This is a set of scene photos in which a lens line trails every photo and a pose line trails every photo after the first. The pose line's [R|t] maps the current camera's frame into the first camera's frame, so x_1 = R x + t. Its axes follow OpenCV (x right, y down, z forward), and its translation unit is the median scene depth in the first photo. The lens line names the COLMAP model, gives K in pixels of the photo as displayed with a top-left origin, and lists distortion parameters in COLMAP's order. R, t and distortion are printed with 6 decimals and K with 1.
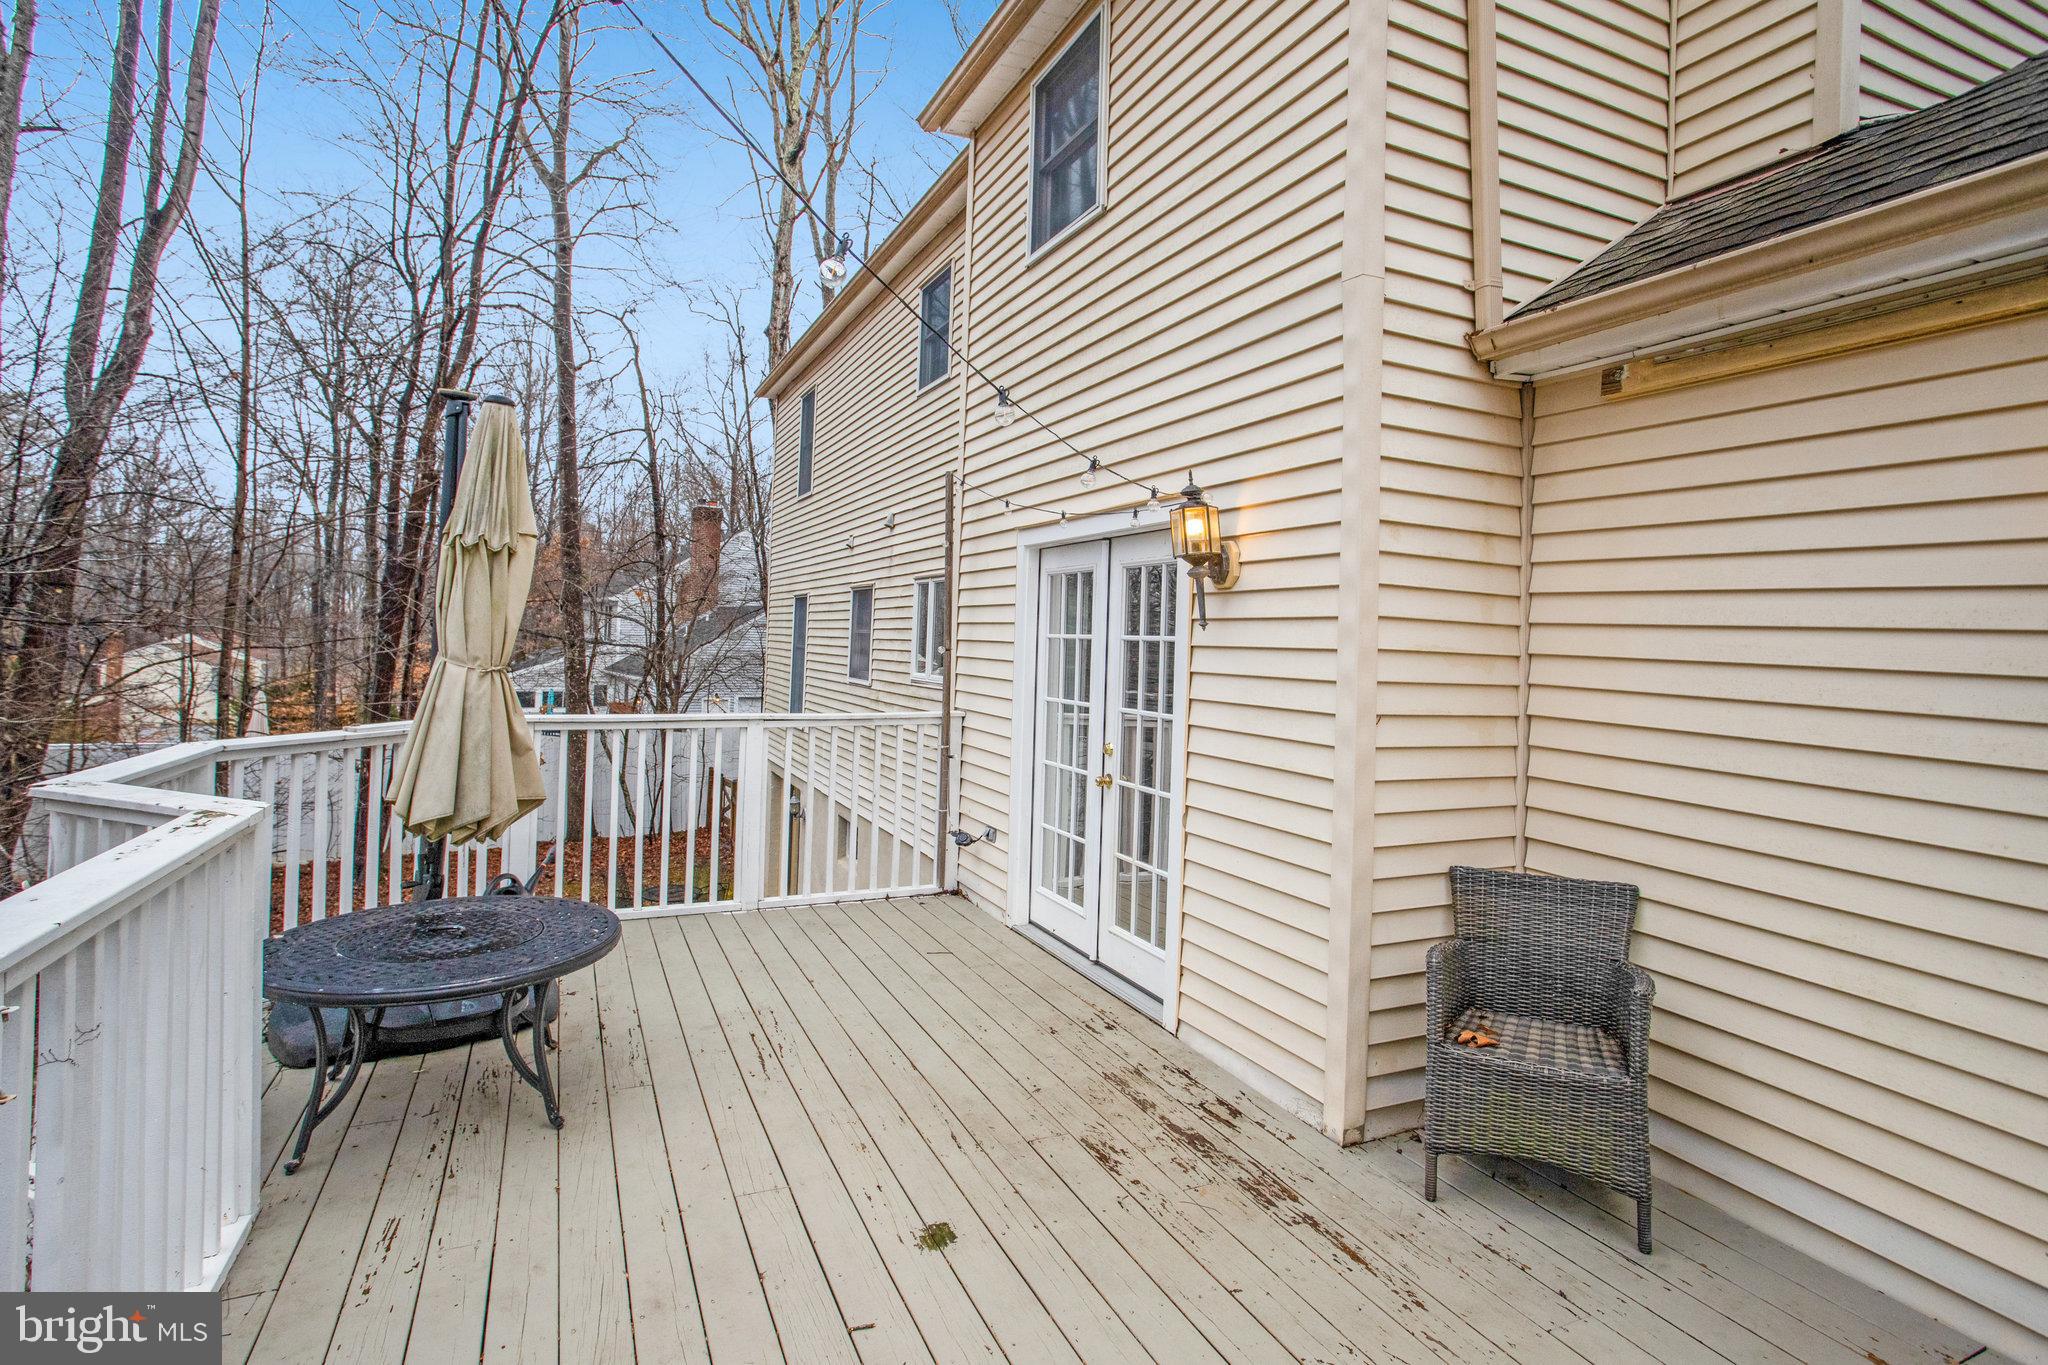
lens RADIAL K [[1033.9, 0, 1027.8], [0, 1033.9, 629.7], [0, 0, 1]] dist [-0.004568, -0.000294]
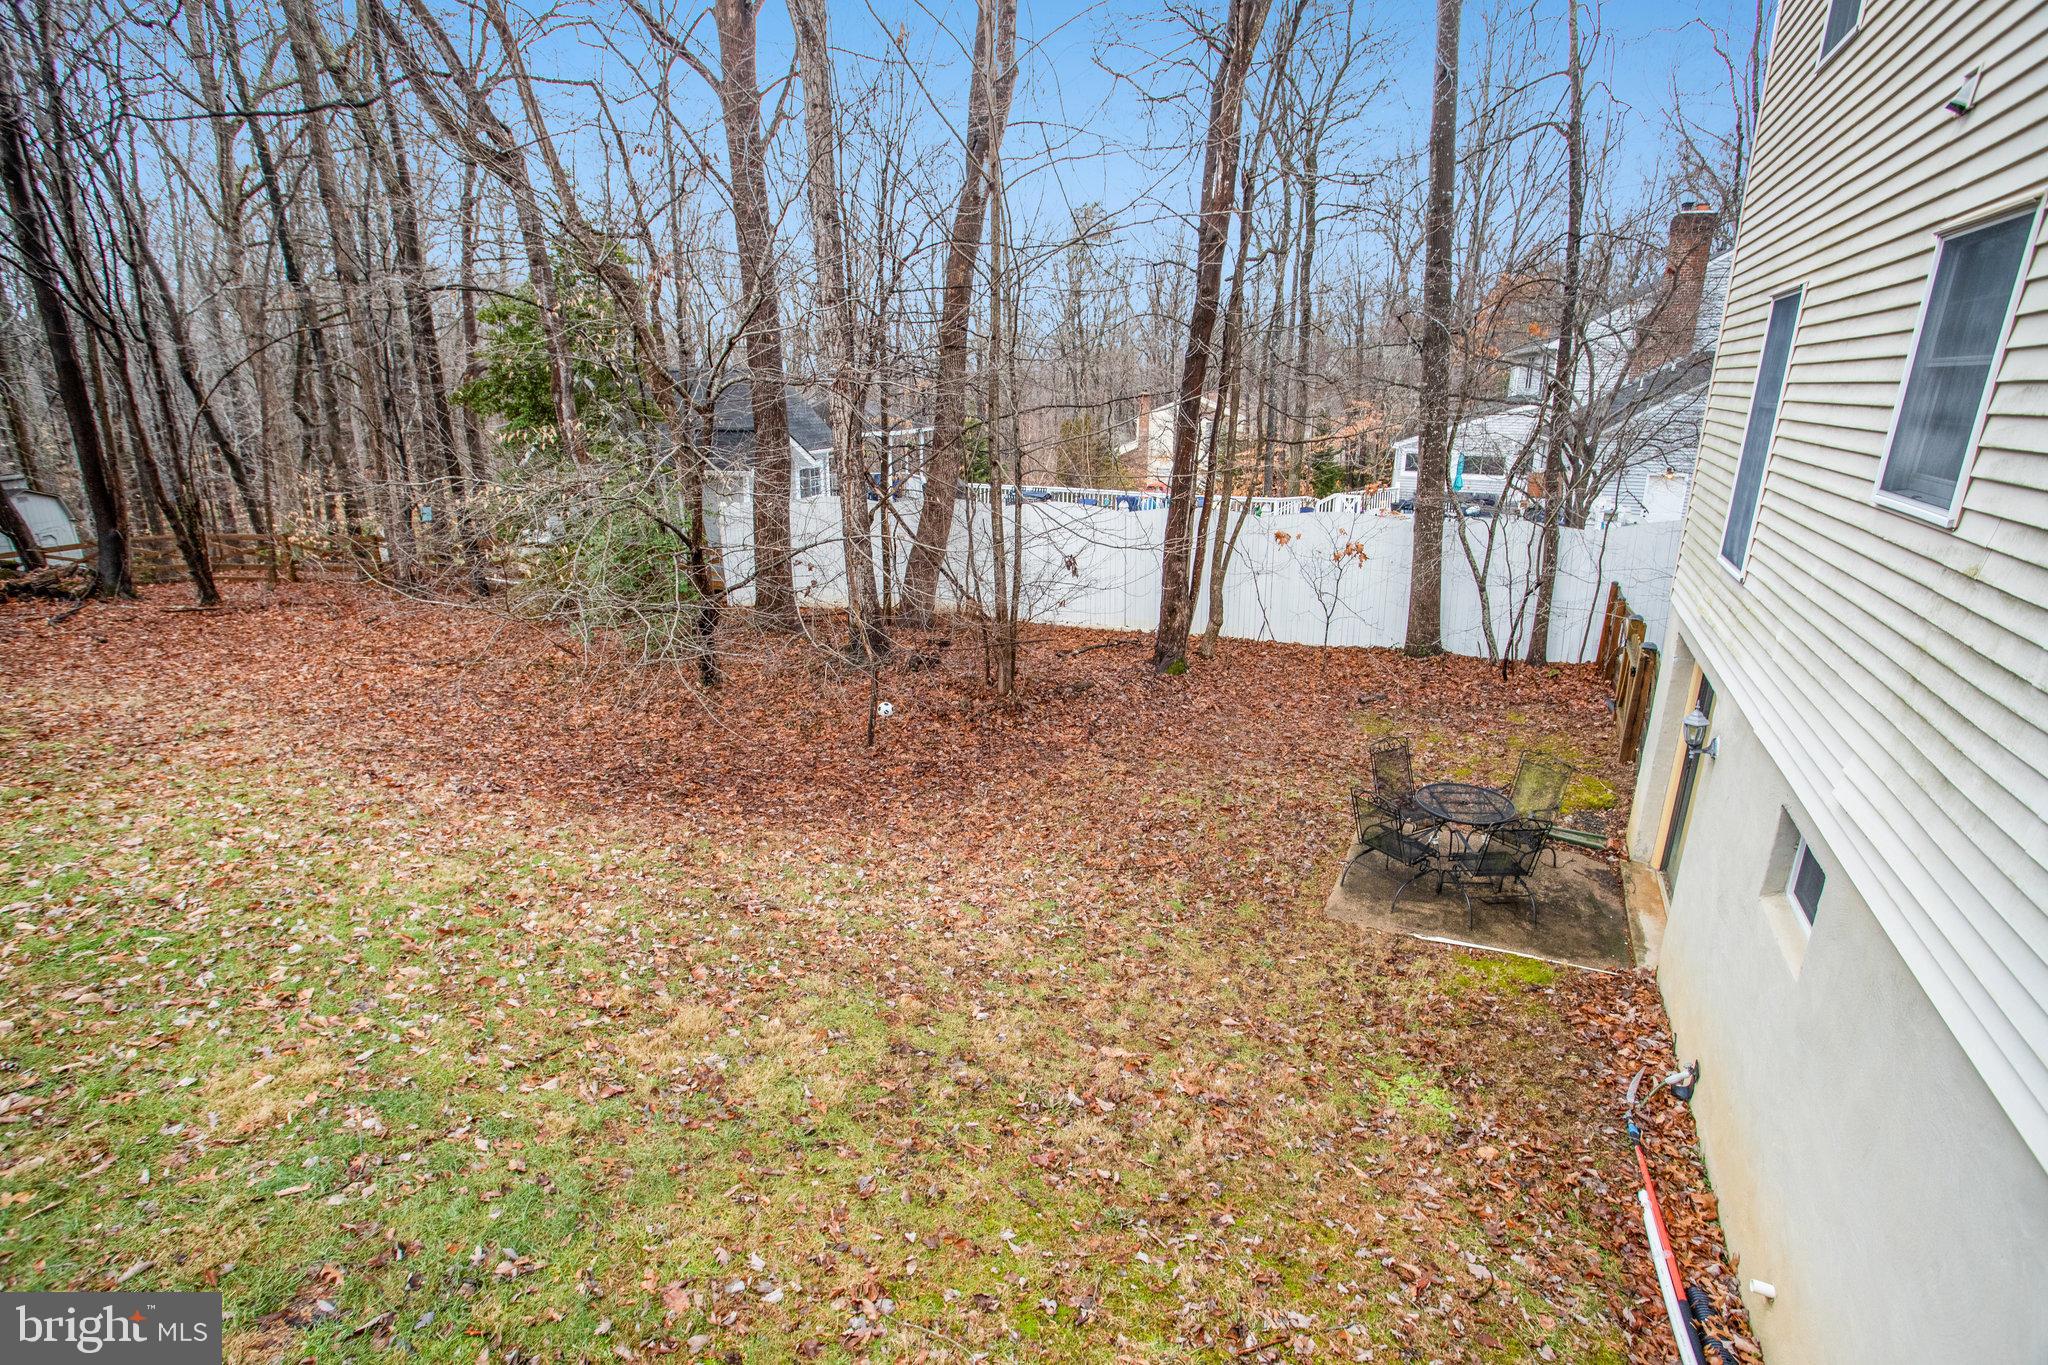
lens RADIAL K [[997.6, 0, 1024.0], [0, 997.6, 682.5], [0, 0, 1]] dist [-0.003551, -0.000484]
pose [[0.645072, 0.196152, -0.738517, -0.081728], [0.021434, 0.961465, 0.274090, 0.006147], [0.763821, -0.192637, 0.616010, 0.462530]]
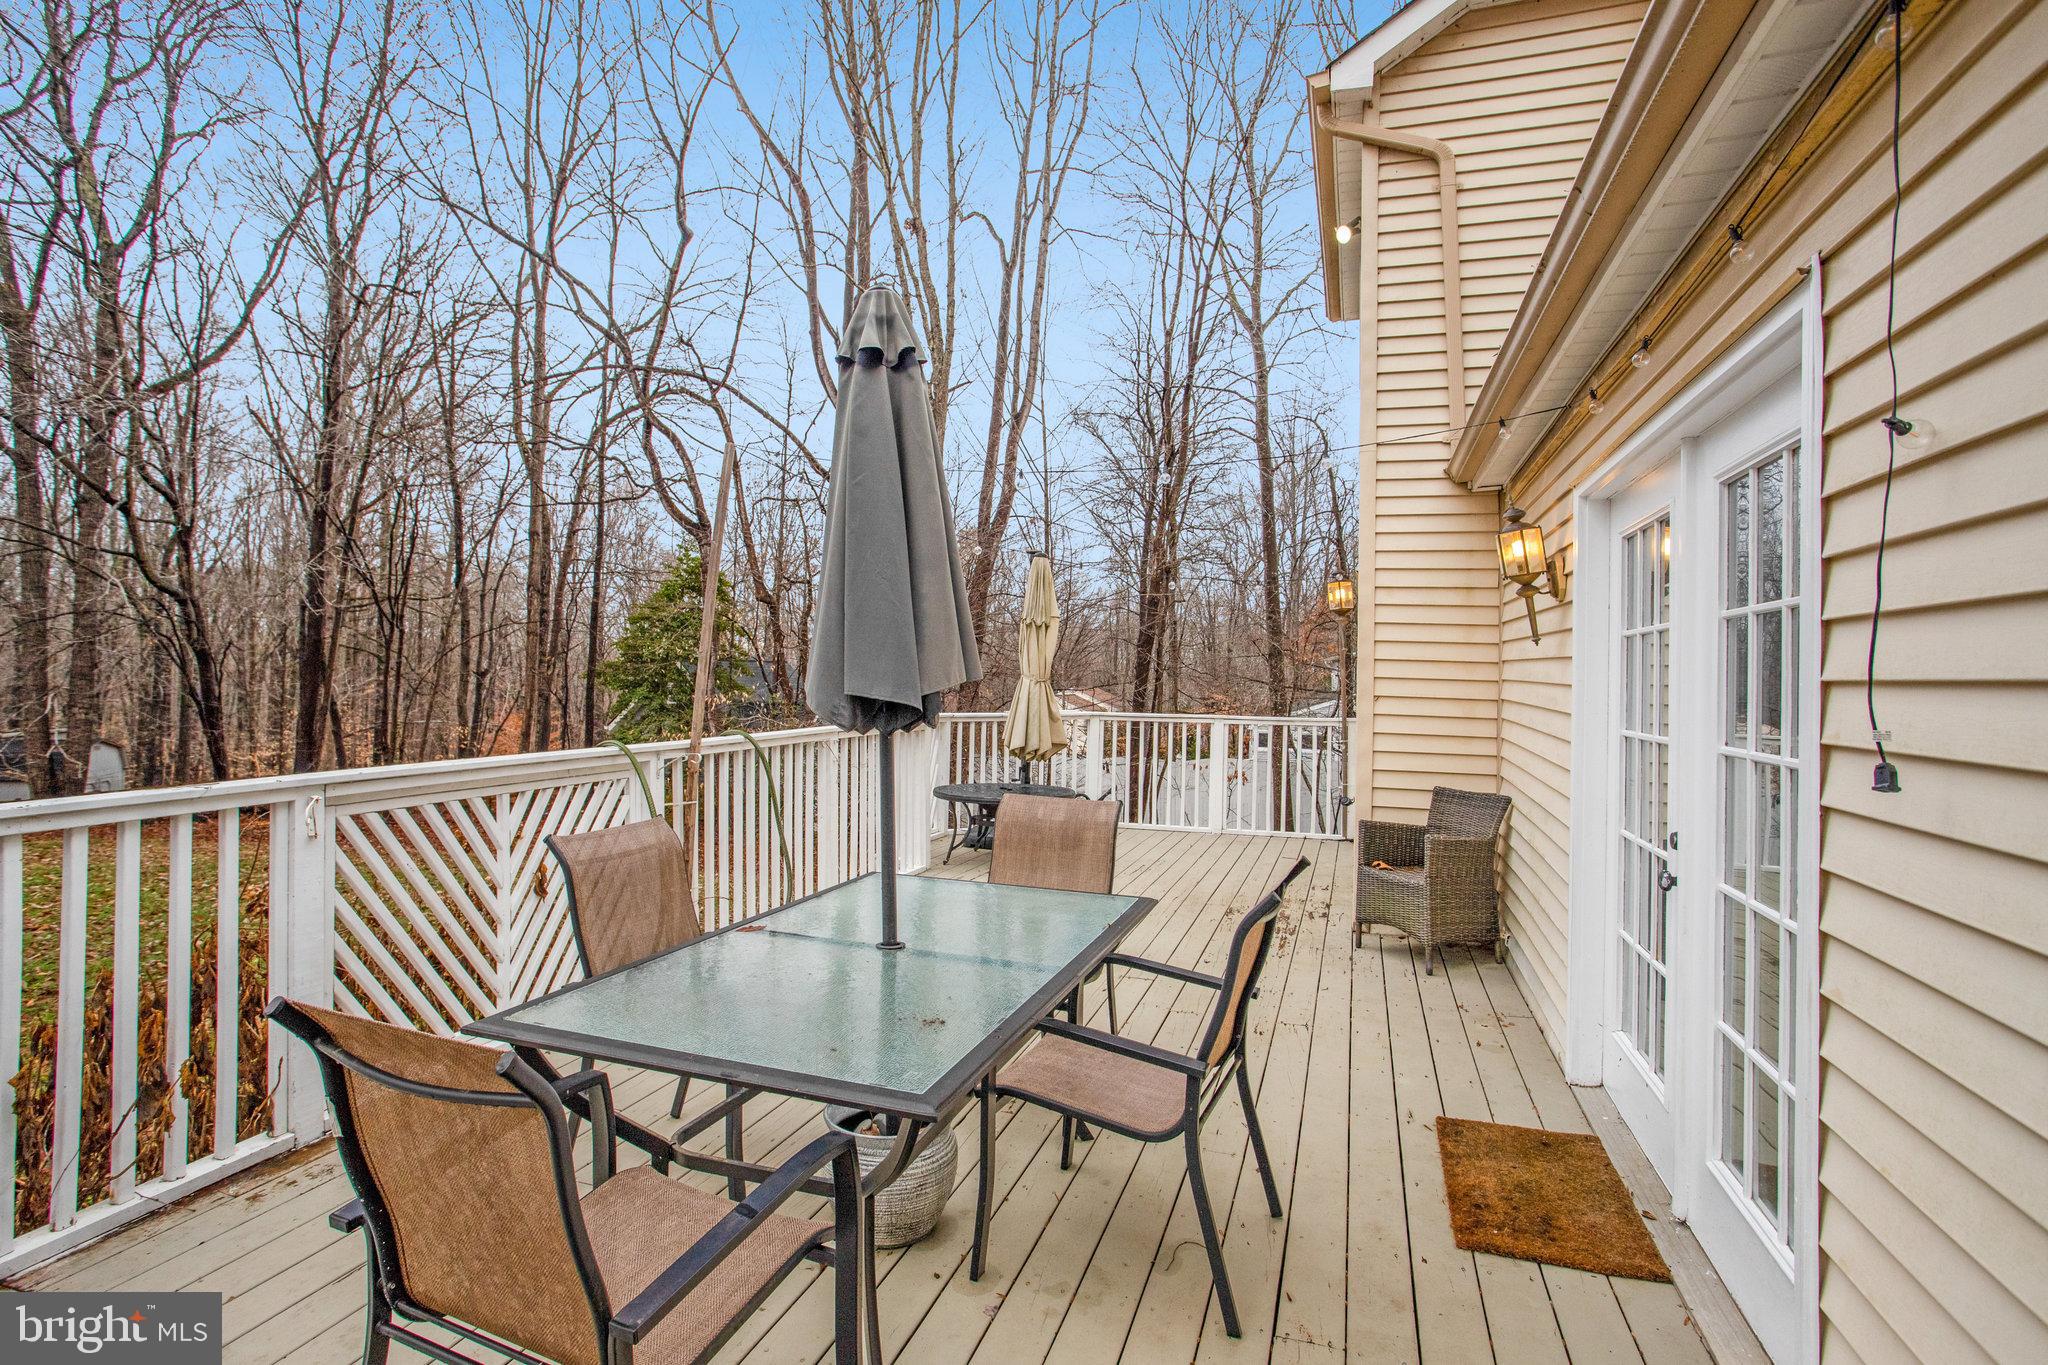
lens RADIAL K [[997.6, 0, 1024.0], [0, 997.6, 682.5], [0, 0, 1]] dist [-0.003551, -0.000484]
pose [[0.740295, -0.009261, -0.672218, 0.226455], [0.007994, 0.999956, -0.004972, 0.013790], [0.672234, -0.001693, 0.740337, -0.147787]]
